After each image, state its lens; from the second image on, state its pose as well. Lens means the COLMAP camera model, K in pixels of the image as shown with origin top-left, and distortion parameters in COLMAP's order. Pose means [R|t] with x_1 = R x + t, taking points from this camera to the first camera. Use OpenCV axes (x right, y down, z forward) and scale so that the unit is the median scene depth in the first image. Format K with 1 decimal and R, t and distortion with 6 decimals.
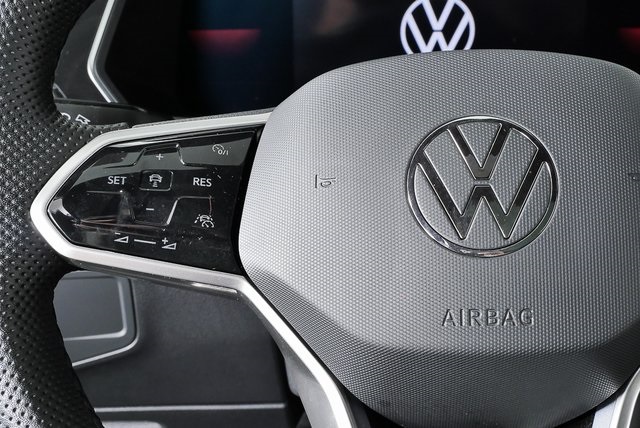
lens RADIAL K [[936.7, 0, 317.1], [0, 936.7, 213.6], [0, 0, 1]] dist [0.035296, 0.000000]
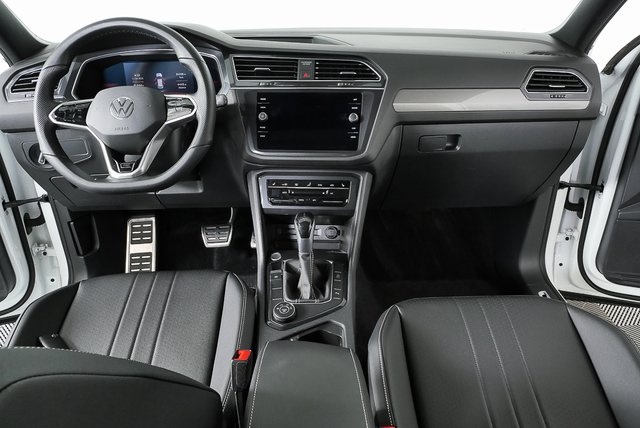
lens RADIAL K [[466.2, 0, 317.6], [0, 466.2, 213.6], [0, 0, 1]] dist [-0.043060, 0.012129]
pose [[0.996983, -0.040467, 0.066237, 1.155187], [0.034830, 0.995844, 0.084148, 0.422940], [-0.069367, -0.081587, 0.994249, -2.025922]]
